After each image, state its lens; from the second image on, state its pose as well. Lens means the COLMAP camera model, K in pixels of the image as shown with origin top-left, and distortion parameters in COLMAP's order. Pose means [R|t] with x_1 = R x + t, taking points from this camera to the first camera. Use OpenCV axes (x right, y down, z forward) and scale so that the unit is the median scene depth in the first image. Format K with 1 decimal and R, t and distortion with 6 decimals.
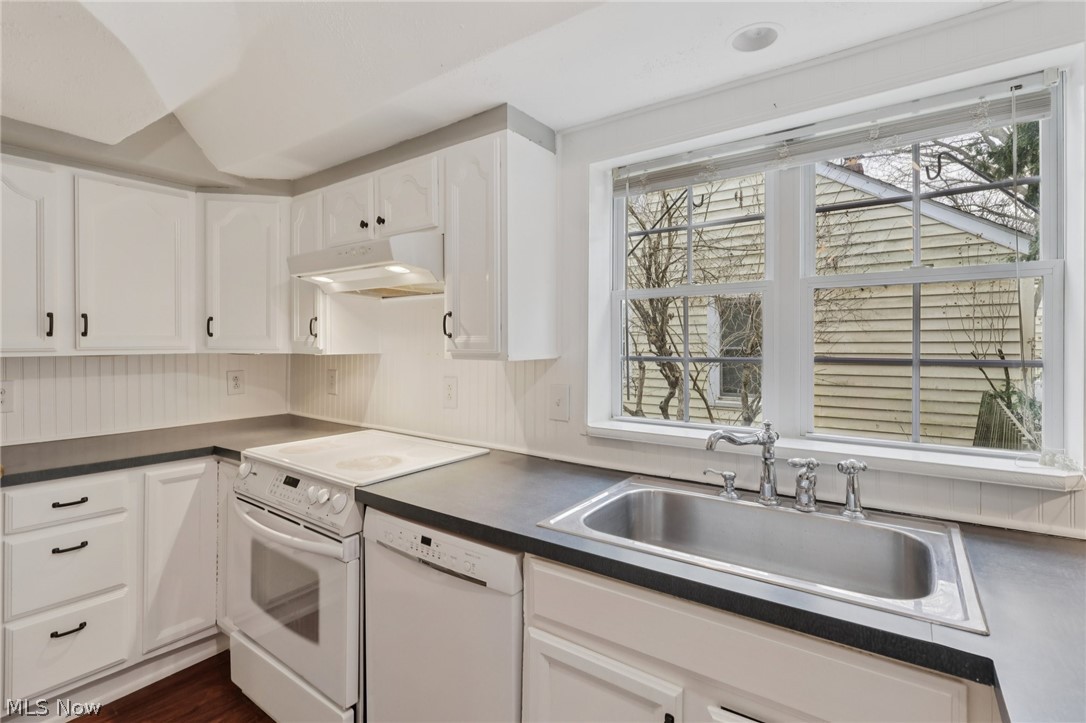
lens RADIAL K [[509.5, 0, 545.7], [0, 509.5, 348.1], [0, 0, 1]] dist [-0.003550, -0.000043]
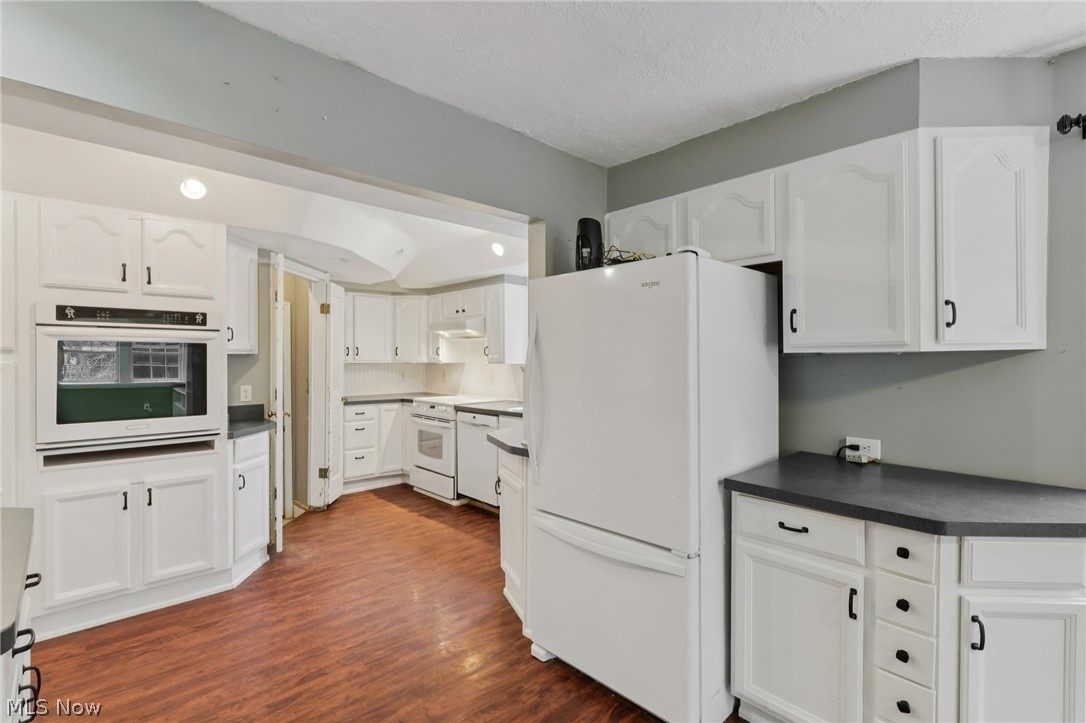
lens RADIAL K [[504.9, 0, 541.6], [0, 504.9, 359.7], [0, 0, 1]] dist [-0.002593, 0.001606]
pose [[0.982486, -0.003008, -0.186311, 0.601279], [0.001509, 0.999965, -0.008185, 0.023361], [0.186329, 0.007760, 0.982457, -1.600436]]
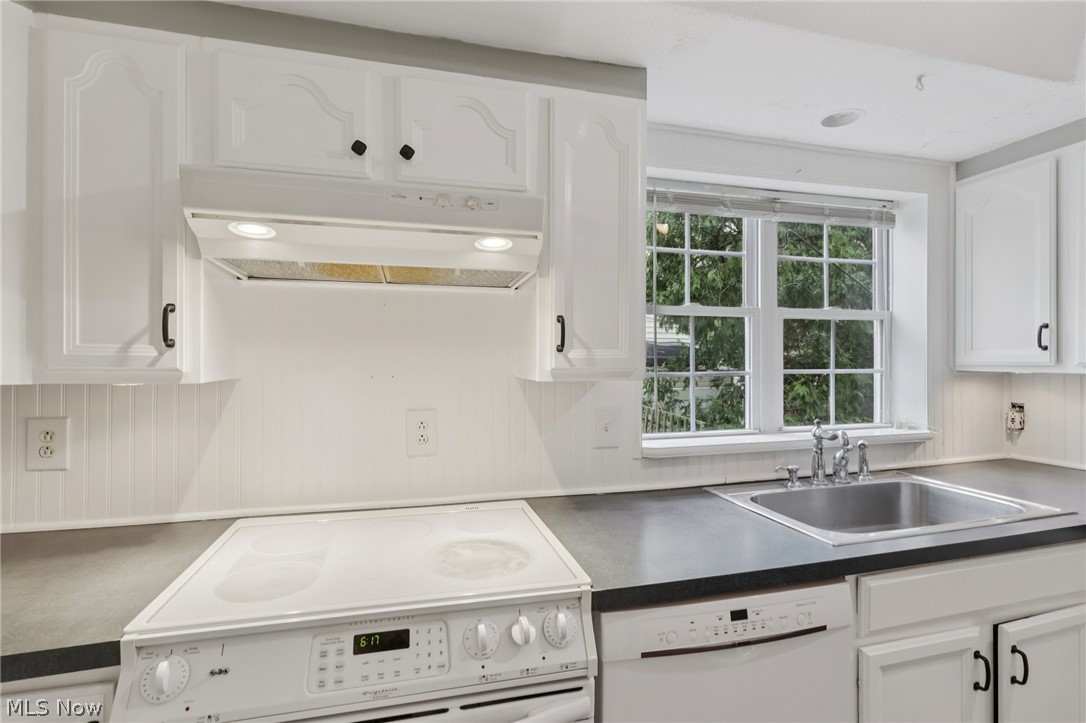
lens RADIAL K [[513.8, 0, 546.5], [0, 513.8, 367.1], [0, 0, 1]] dist [-0.004533, 0.000011]
pose [[0.632476, -0.010791, 0.774504, -0.754226], [0.011380, 0.999924, 0.004639, -0.001637], [-0.774496, 0.005880, 0.632551, 0.545334]]
